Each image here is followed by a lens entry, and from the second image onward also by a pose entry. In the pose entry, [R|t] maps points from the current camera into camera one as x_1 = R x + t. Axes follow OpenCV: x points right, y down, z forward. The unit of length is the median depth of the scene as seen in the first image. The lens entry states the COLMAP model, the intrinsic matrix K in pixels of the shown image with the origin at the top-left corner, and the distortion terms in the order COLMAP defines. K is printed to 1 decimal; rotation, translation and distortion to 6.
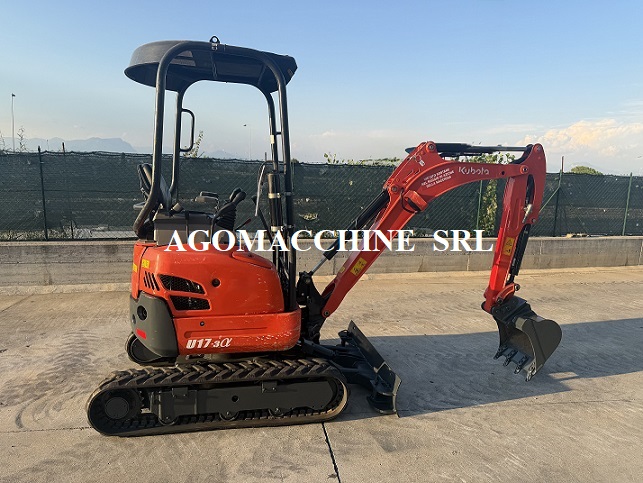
lens RADIAL K [[455.1, 0, 324.2], [0, 455.1, 240.4], [0, 0, 1]] dist [0.029060, -0.037902]
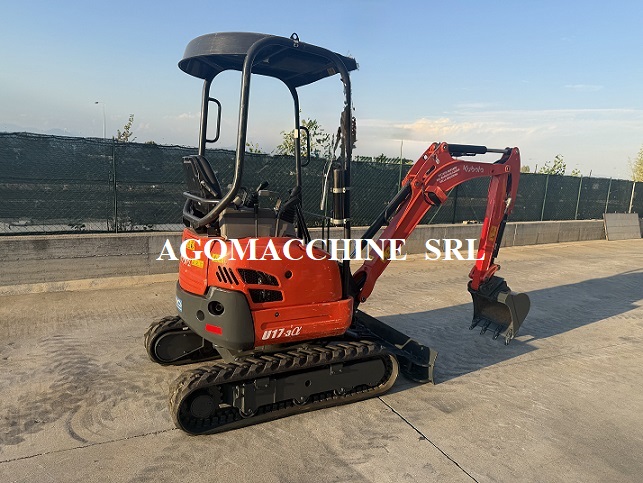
lens RADIAL K [[455.1, 0, 324.1], [0, 455.1, 241.8], [0, 0, 1]] dist [0.029060, -0.037902]
pose [[0.955807, -0.024595, 0.292965, -0.379238], [0.016012, 0.999370, 0.031659, -0.010323], [-0.293559, -0.025569, 0.955599, -0.003796]]
